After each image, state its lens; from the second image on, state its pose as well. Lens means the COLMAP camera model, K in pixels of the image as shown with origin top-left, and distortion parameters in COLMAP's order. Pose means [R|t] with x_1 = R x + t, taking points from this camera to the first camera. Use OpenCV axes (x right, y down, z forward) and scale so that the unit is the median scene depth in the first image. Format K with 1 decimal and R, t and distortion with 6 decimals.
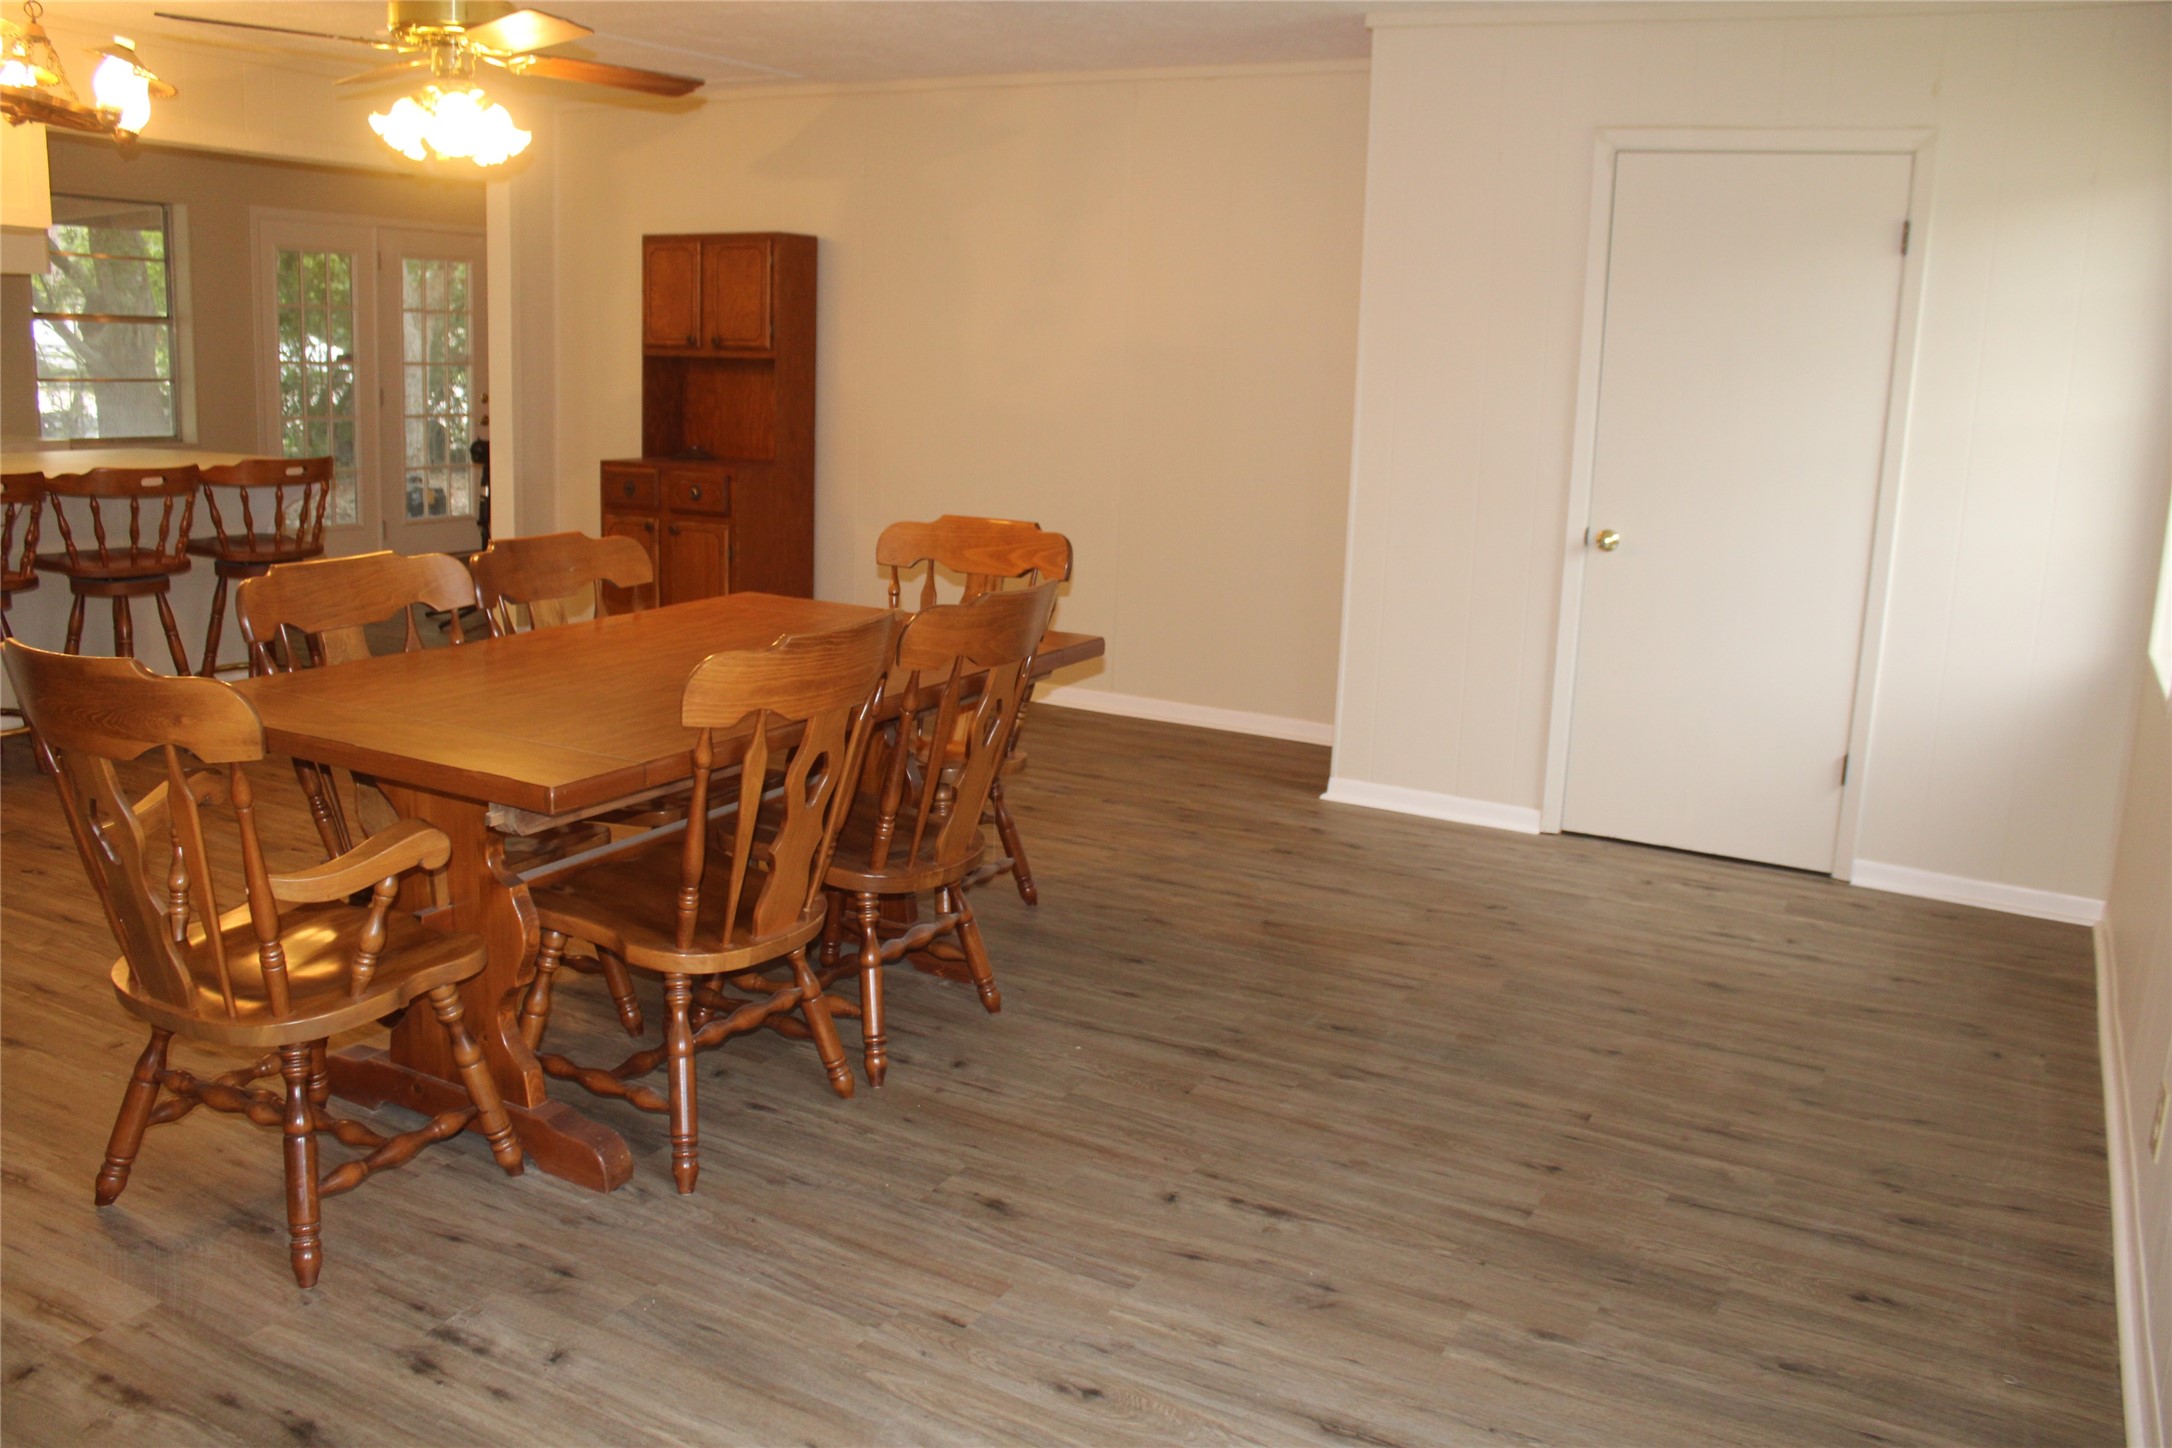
lens RADIAL K [[1794.0, 0, 1086.0], [0, 1794.0, 724.0], [0, 0, 1]] dist [-0.106421, 0.003707]
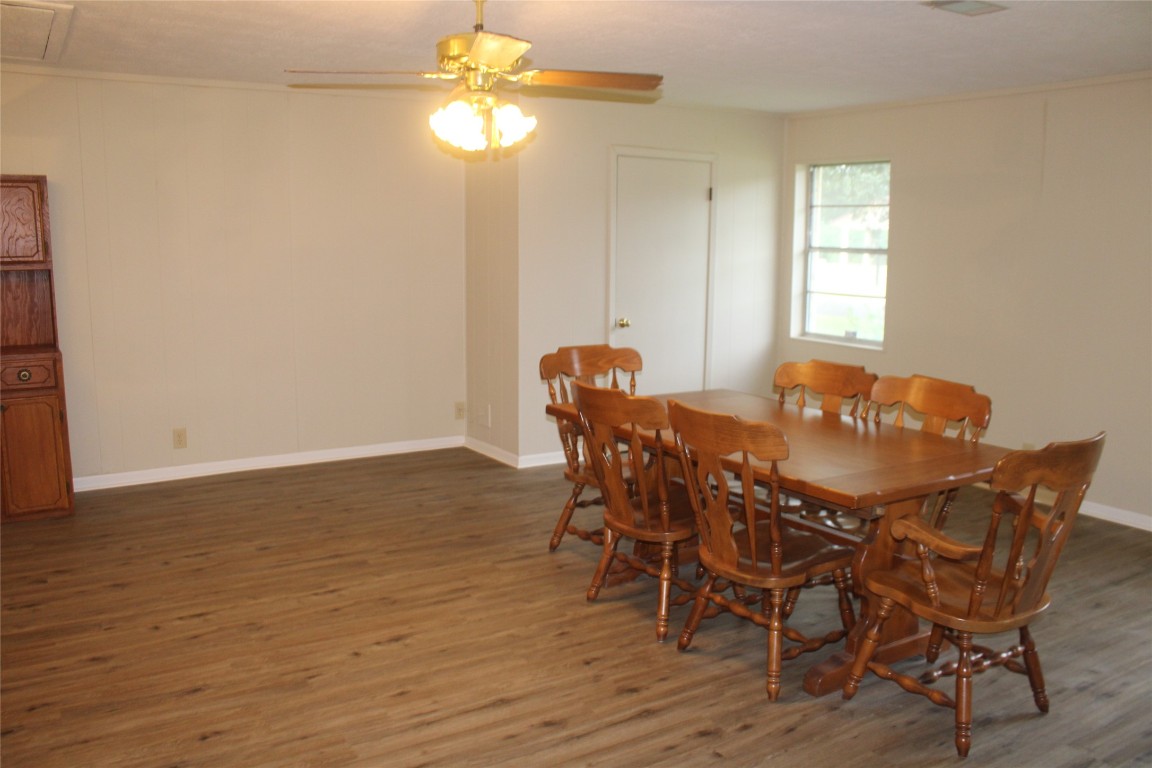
lens RADIAL K [[969.5, 0, 576.0], [0, 969.5, 384.0], [0, 0, 1]] dist [-0.158565, 0.148280]
pose [[0.481421, -0.163405, 0.861123, -0.929463], [0.190720, 0.978457, 0.079046, -0.154729], [-0.855488, 0.126179, 0.502214, 0.487164]]
